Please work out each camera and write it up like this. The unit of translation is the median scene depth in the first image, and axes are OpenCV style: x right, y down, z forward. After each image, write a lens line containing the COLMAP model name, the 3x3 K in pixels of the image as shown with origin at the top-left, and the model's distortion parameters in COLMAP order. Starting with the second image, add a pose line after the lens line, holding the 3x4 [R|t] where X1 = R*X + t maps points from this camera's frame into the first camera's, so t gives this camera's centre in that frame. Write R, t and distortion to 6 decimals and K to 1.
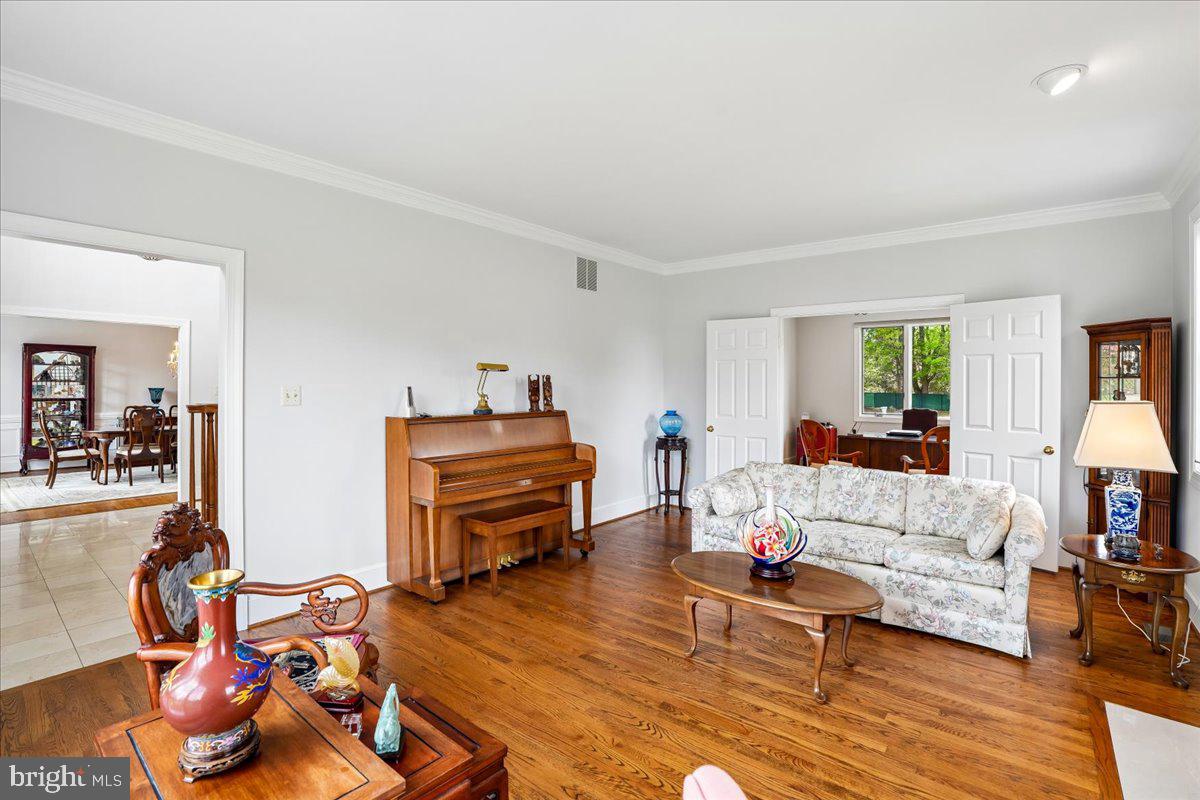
lens RADIAL K [[548.1, 0, 607.6], [0, 548.1, 392.4], [0, 0, 1]] dist [0.004233, 0.001018]
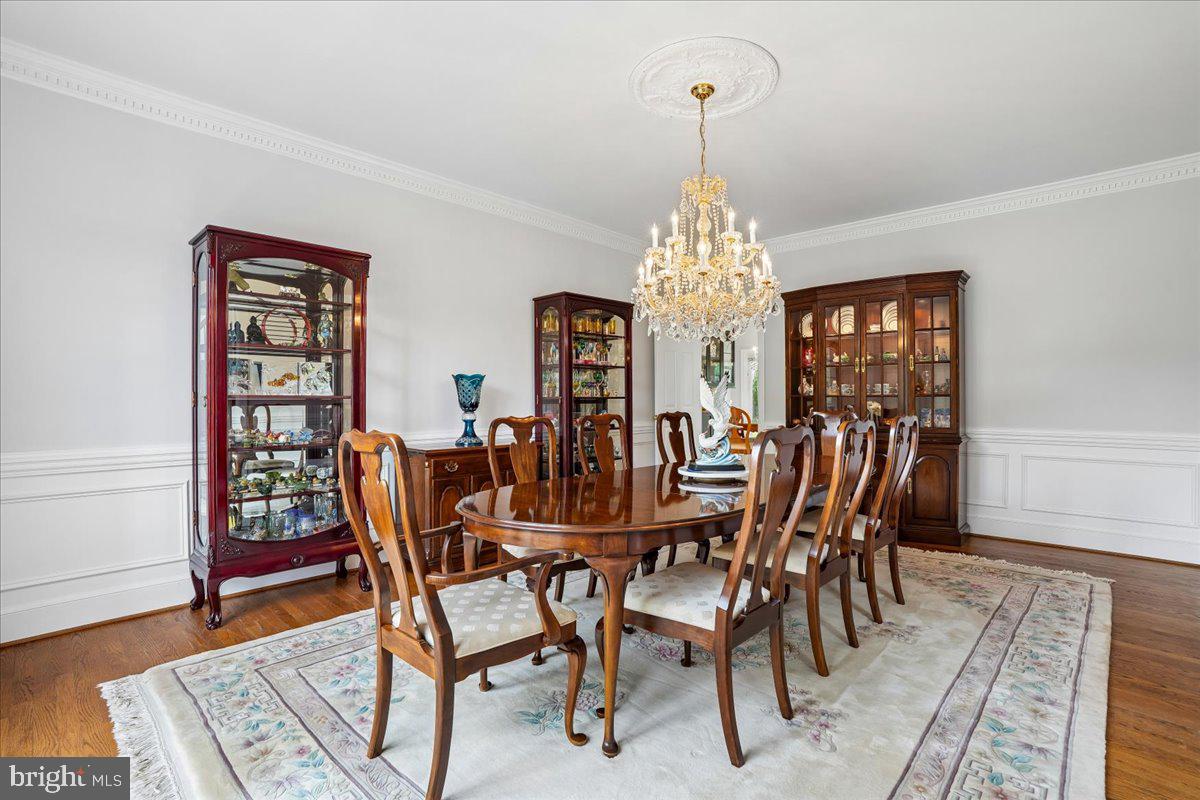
lens RADIAL K [[548.1, 0, 573.2], [0, 548.1, 410.4], [0, 0, 1]] dist [0.004233, 0.001018]
pose [[0.996390, 0.004375, -0.084776, -0.793907], [-0.003918, 0.999977, 0.005555, 0.017247], [0.084798, -0.005203, 0.996385, 0.674453]]
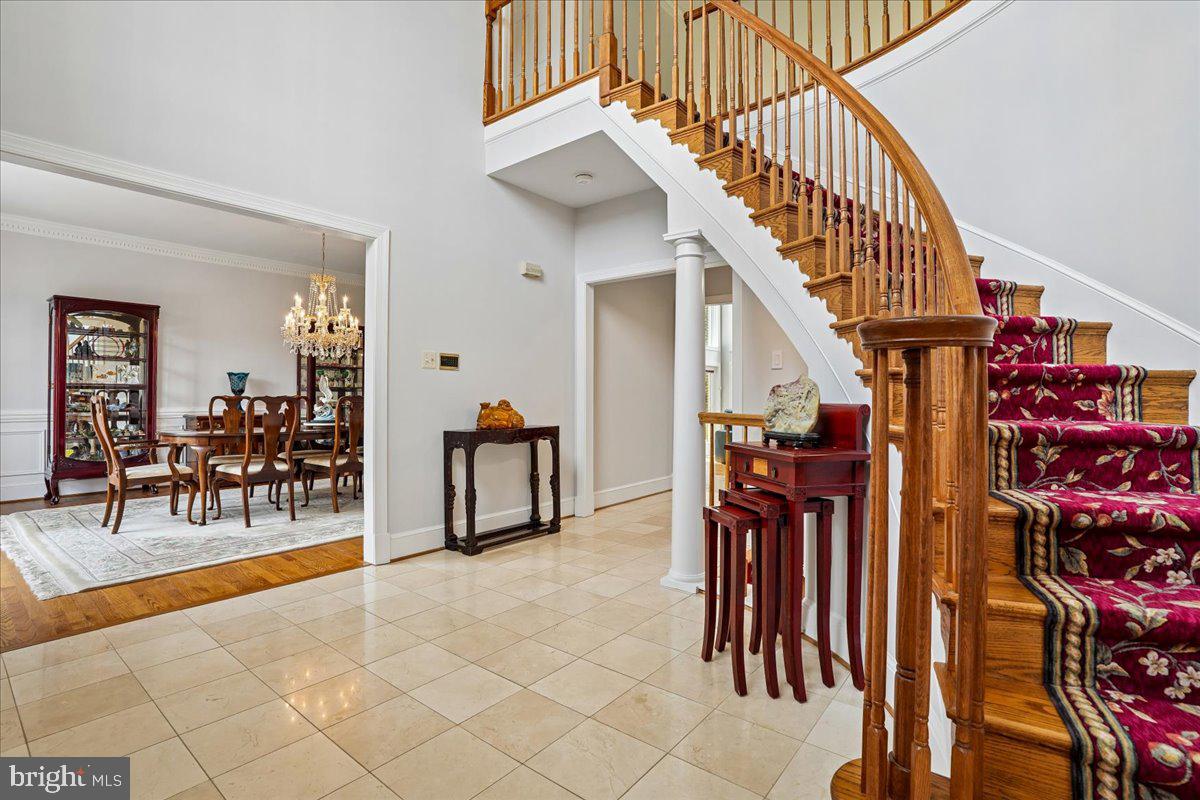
lens RADIAL K [[548.1, 0, 592.3], [0, 548.1, 397.1], [0, 0, 1]] dist [0.004233, 0.001018]
pose [[0.999993, 0.001930, 0.003209, -0.429763], [-0.001892, 0.999929, -0.011785, 0.032868], [-0.003232, 0.011779, 0.999925, 0.355801]]
